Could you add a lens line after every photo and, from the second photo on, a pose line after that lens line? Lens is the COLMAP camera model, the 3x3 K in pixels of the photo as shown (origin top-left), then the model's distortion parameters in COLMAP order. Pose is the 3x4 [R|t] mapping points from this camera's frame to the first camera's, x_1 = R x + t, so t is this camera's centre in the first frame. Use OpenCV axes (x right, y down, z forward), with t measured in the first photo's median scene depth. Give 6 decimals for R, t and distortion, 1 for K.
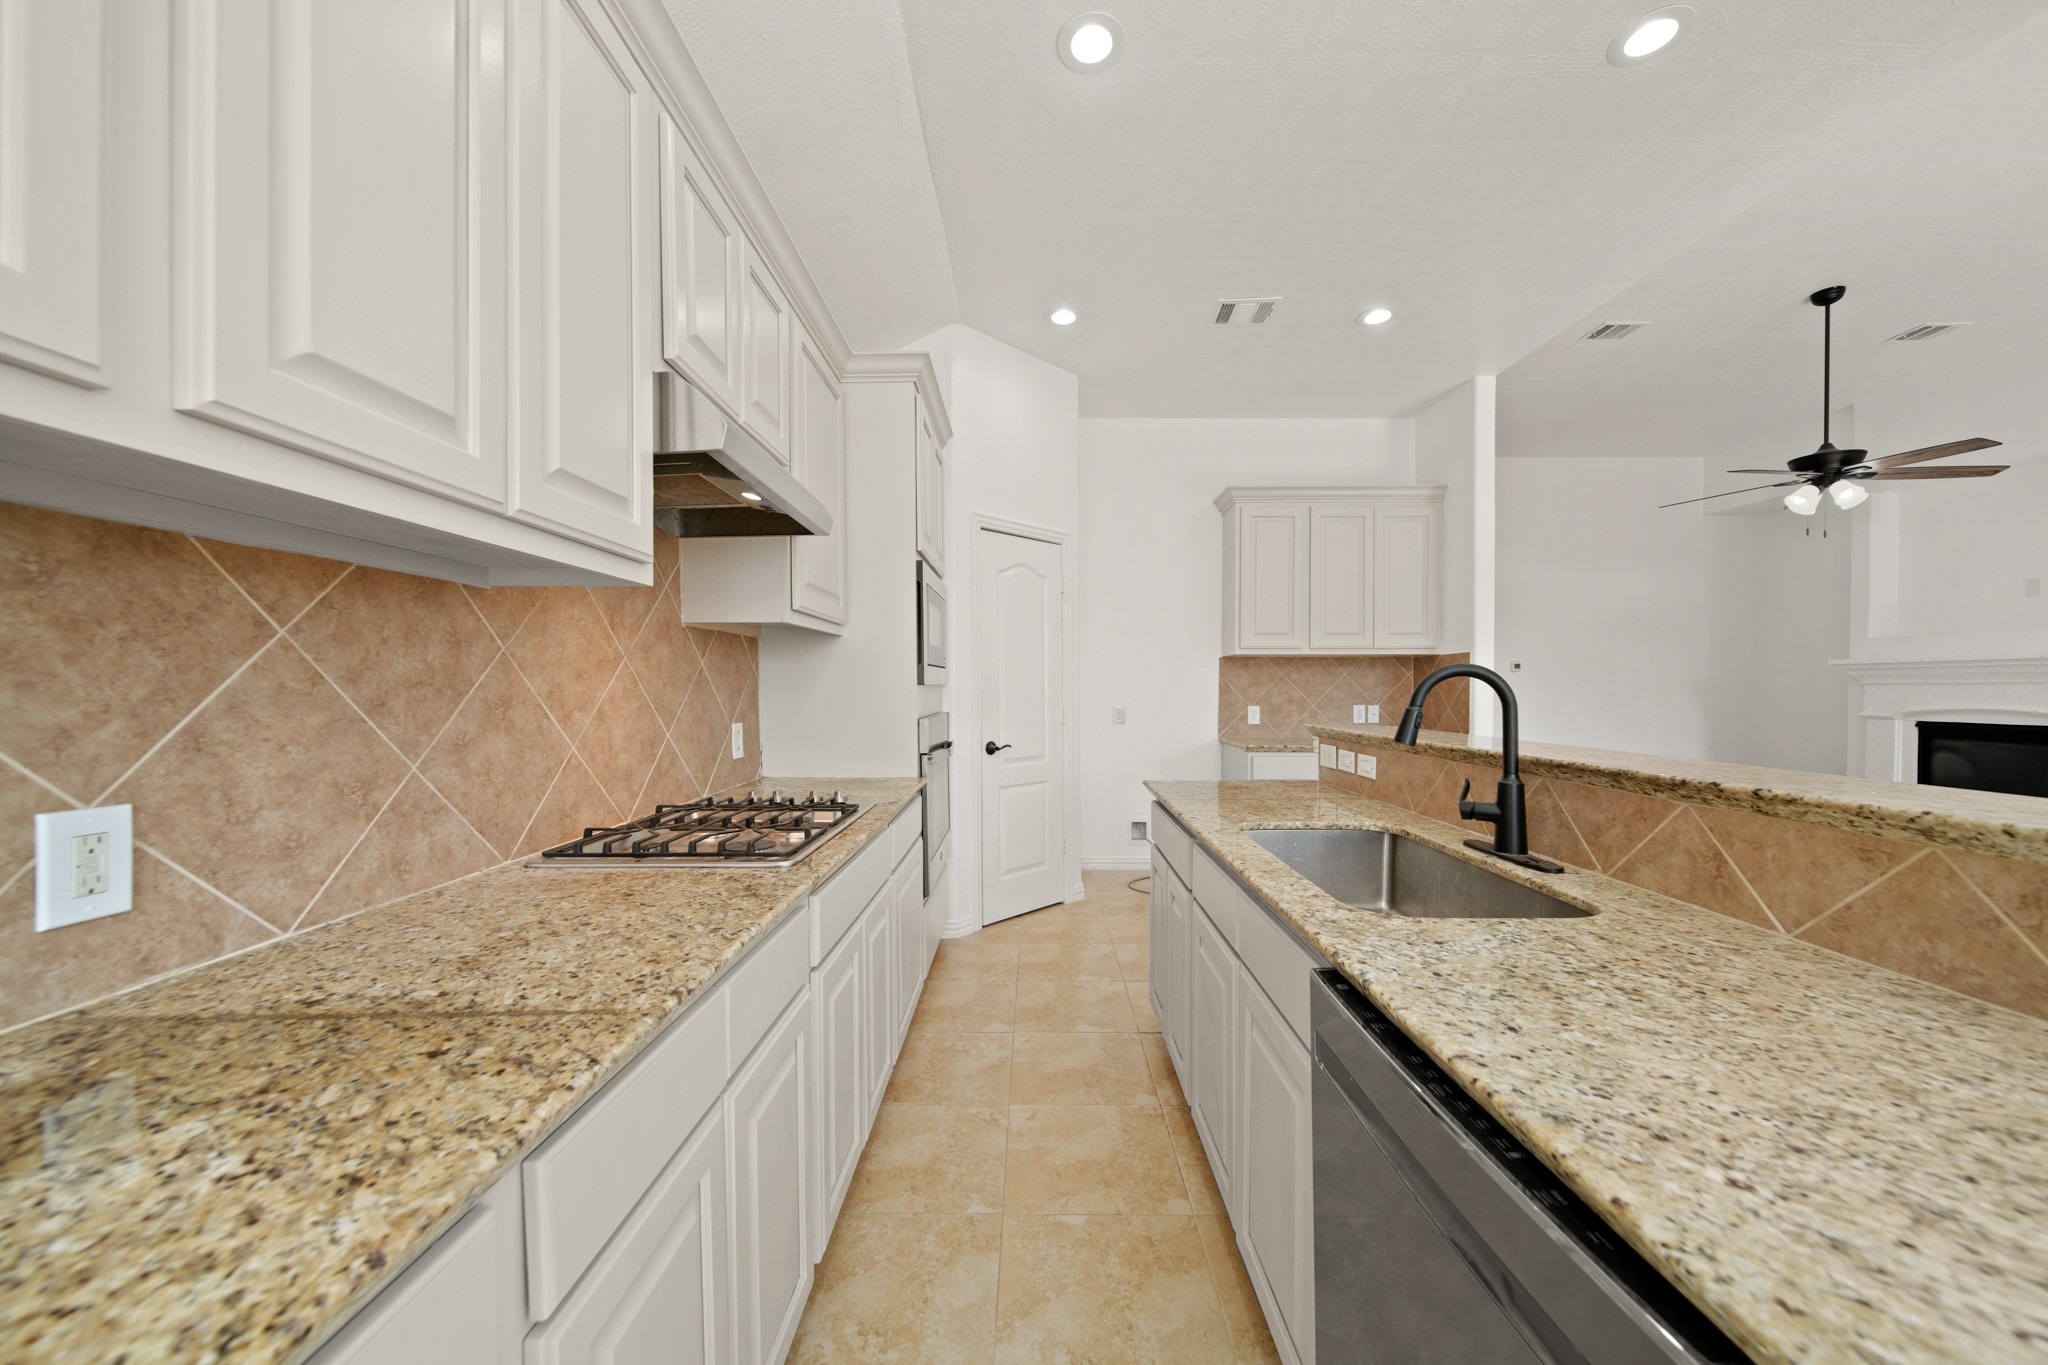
lens RADIAL K [[725.4, 0, 1029.0], [0, 725.4, 681.3], [0, 0, 1]] dist [0.001658, 0.000122]
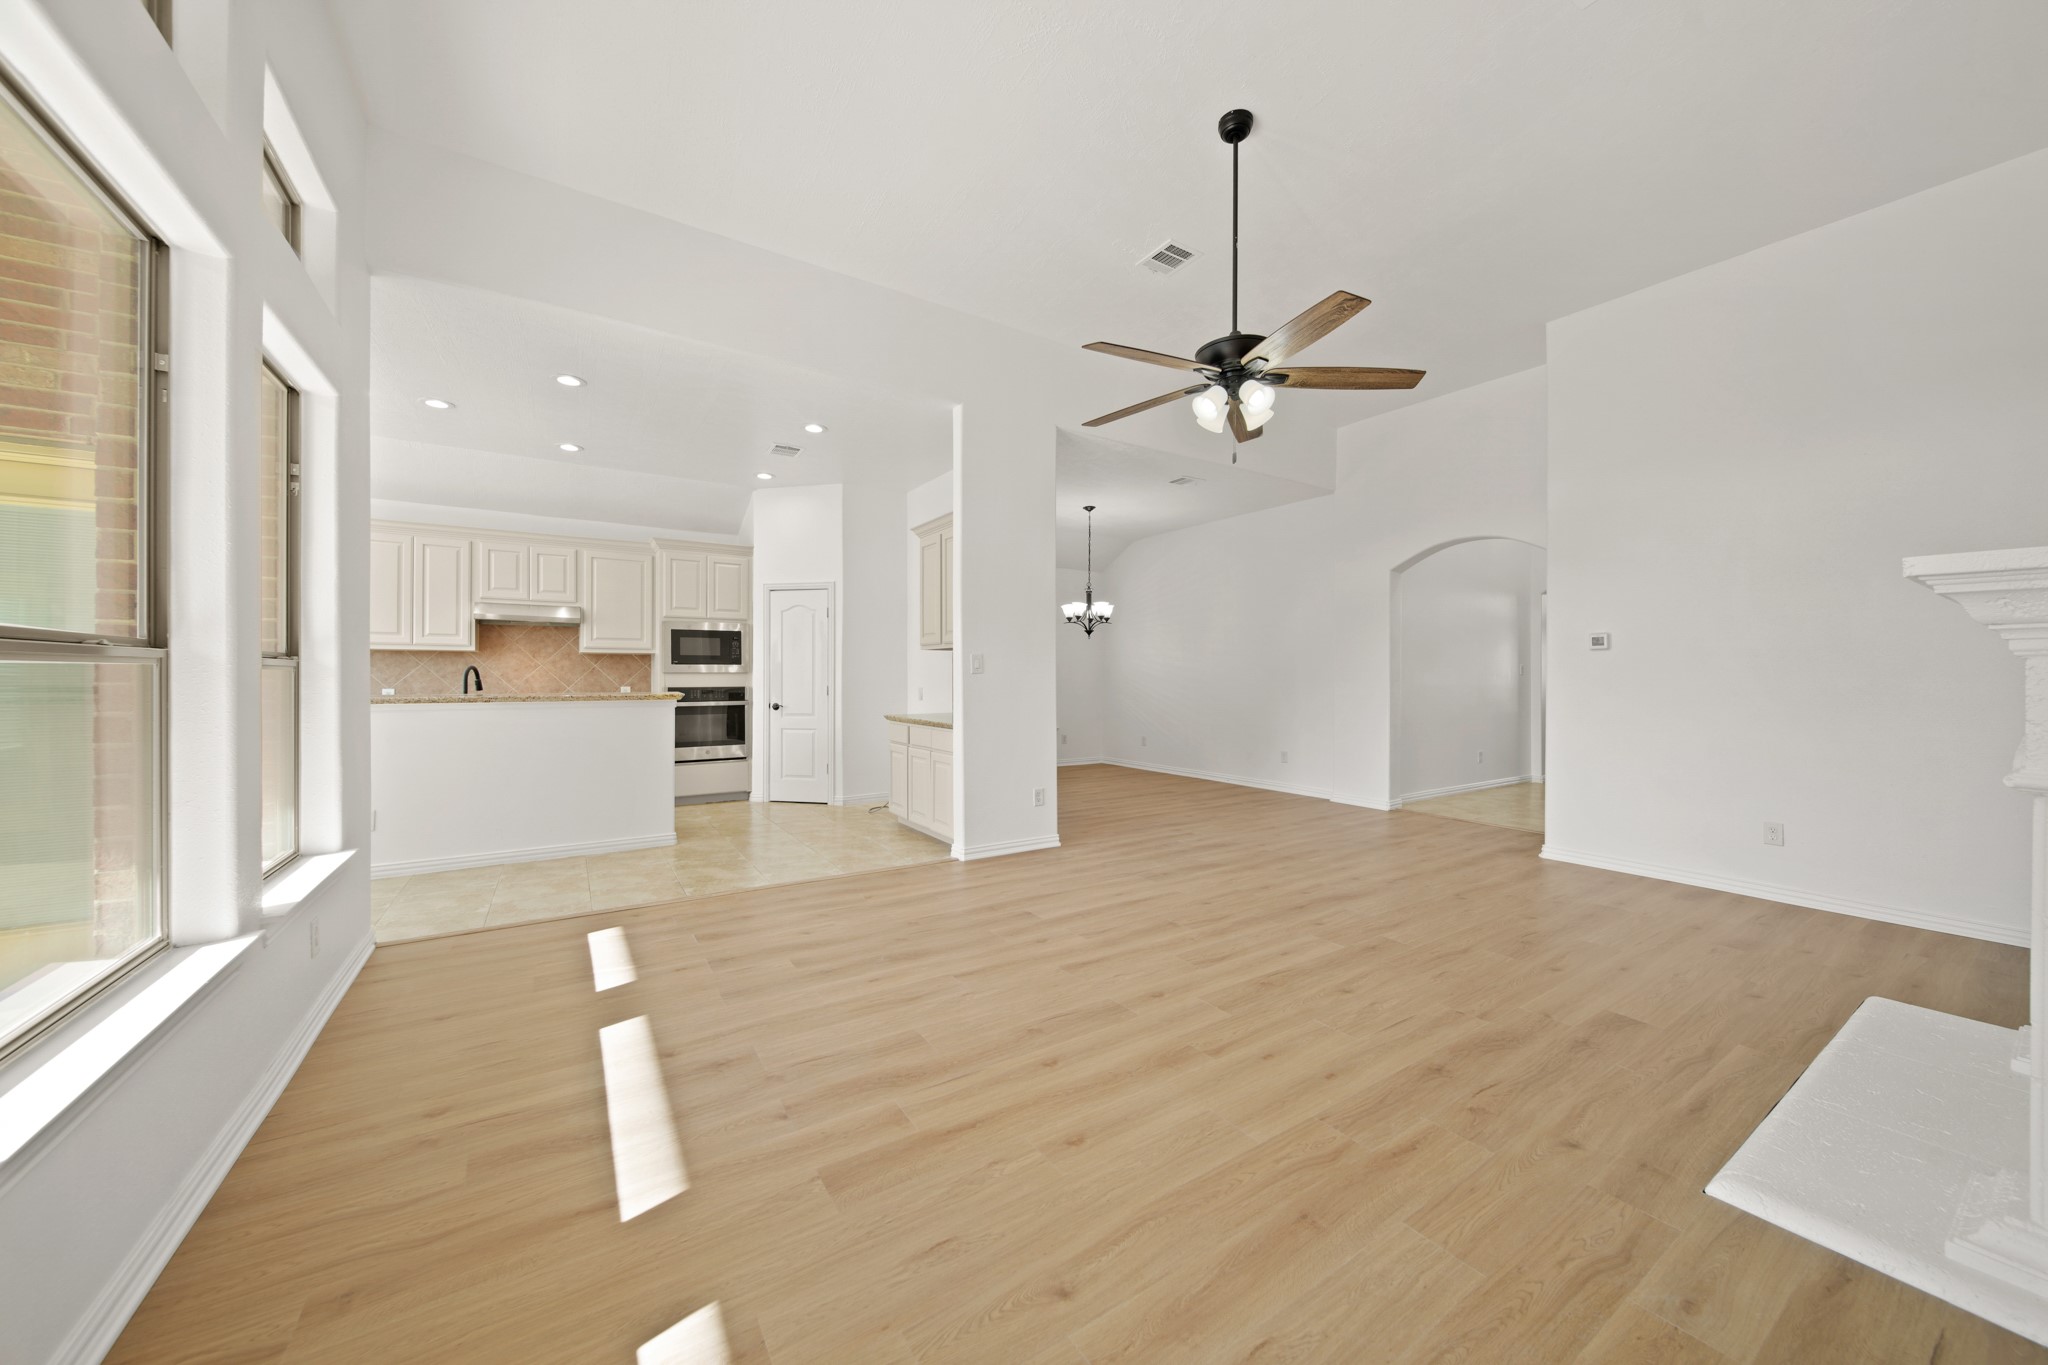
lens RADIAL K [[725.4, 0, 1029.0], [0, 725.4, 681.3], [0, 0, 1]] dist [0.001658, 0.000122]
pose [[0.550357, 0.005238, -0.834913, 2.838384], [0.003212, 0.999960, 0.008391, 0.018401], [0.834923, -0.007300, 0.550318, 0.780880]]
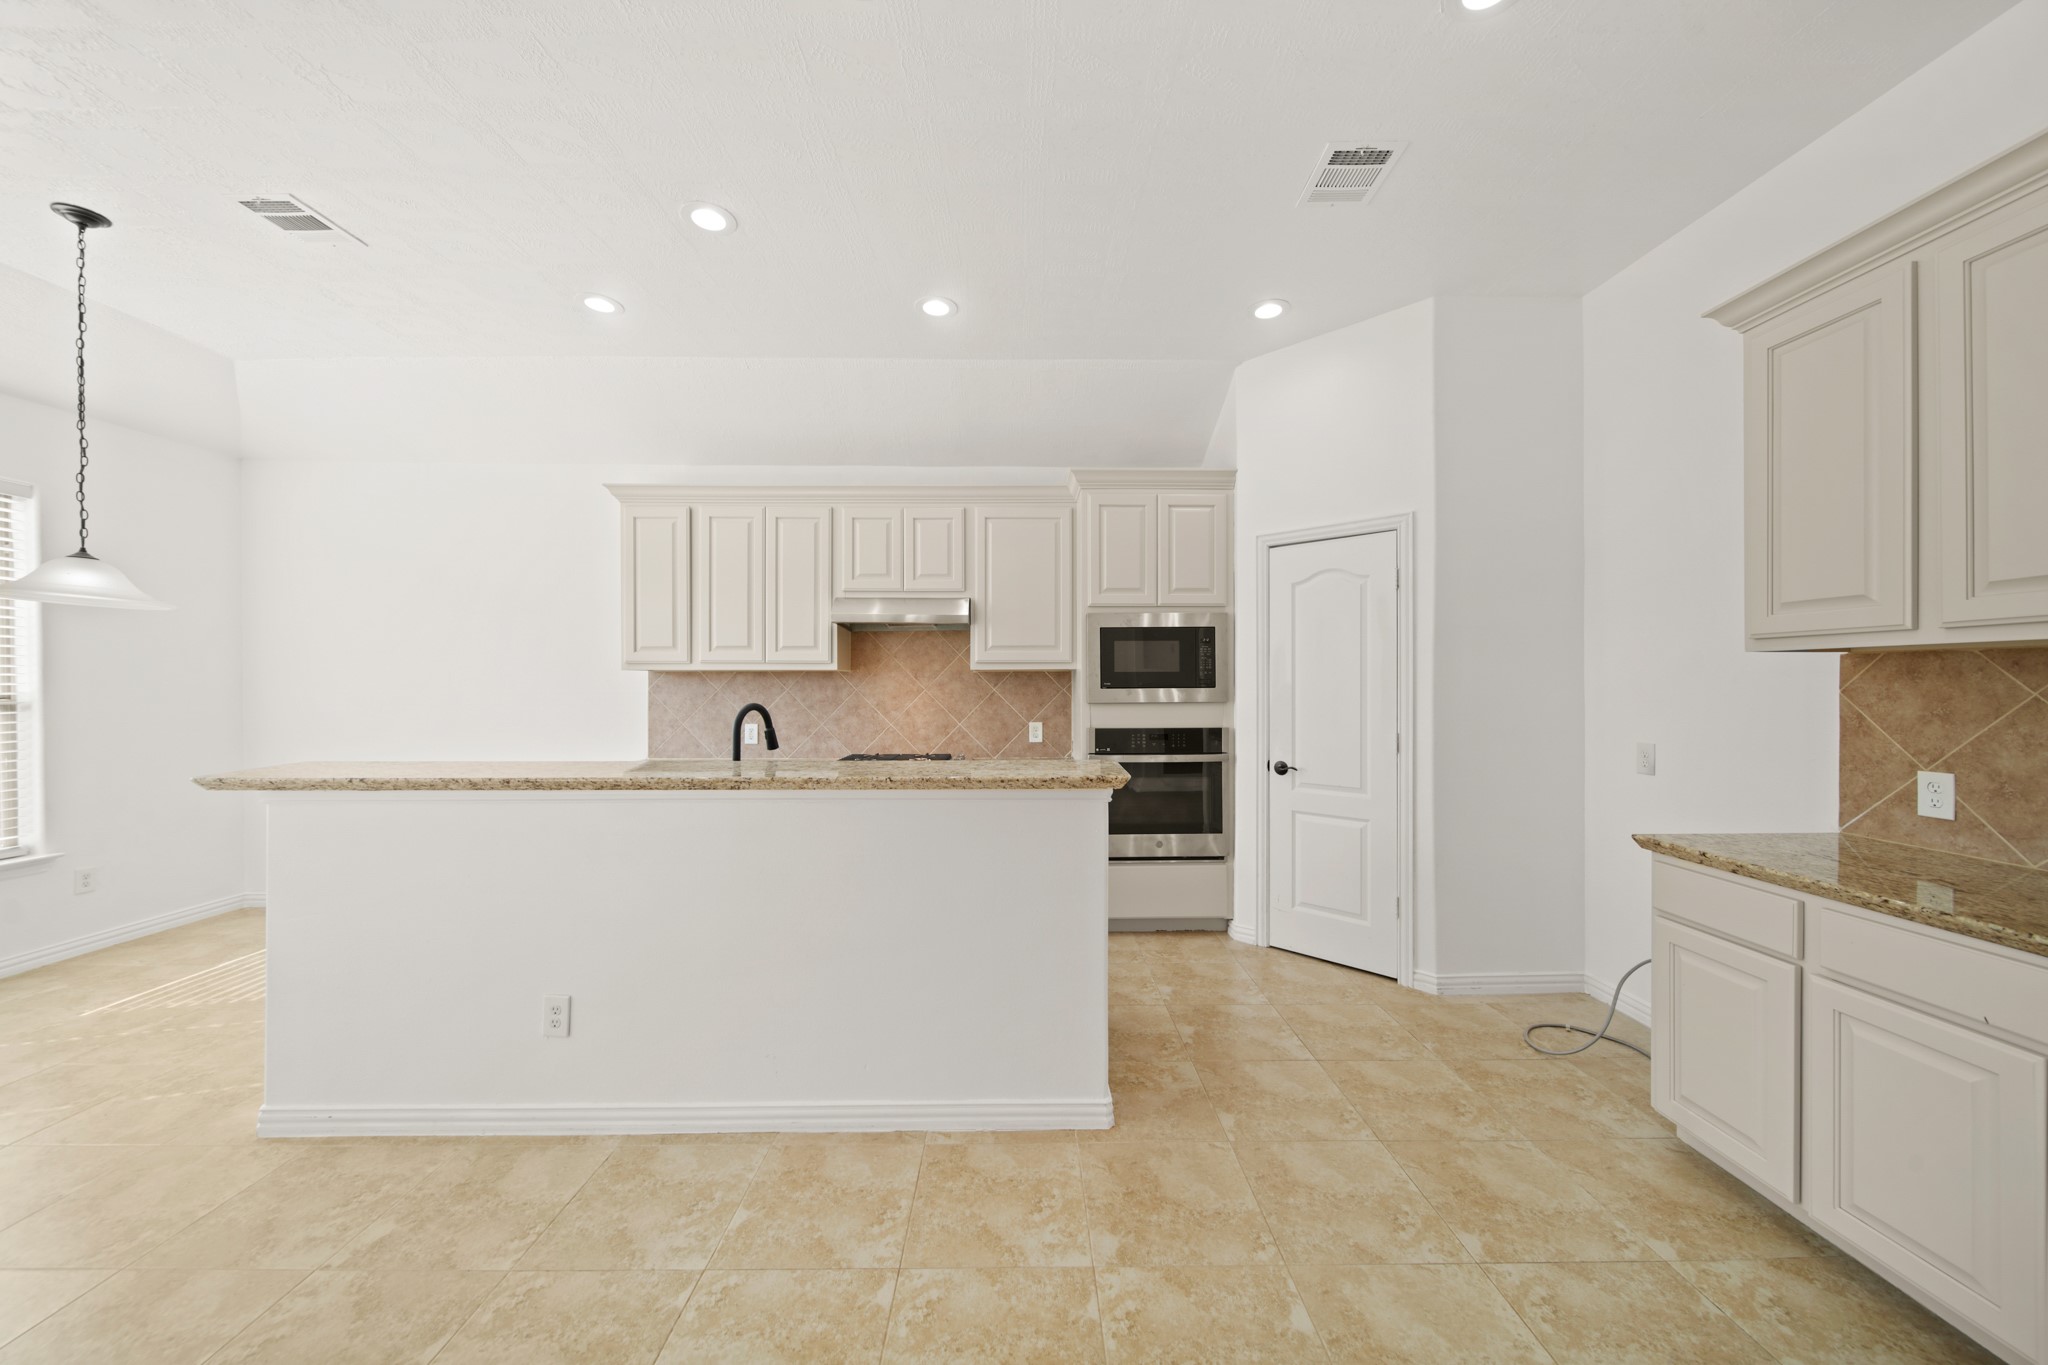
lens RADIAL K [[725.4, 0, 1029.0], [0, 725.4, 681.3], [0, 0, 1]] dist [0.001658, 0.000122]
pose [[0.026126, -0.003869, -0.999651, 1.392617], [0.007242, 0.999967, -0.003681, -0.037041], [0.999632, -0.007143, 0.026153, 0.963283]]
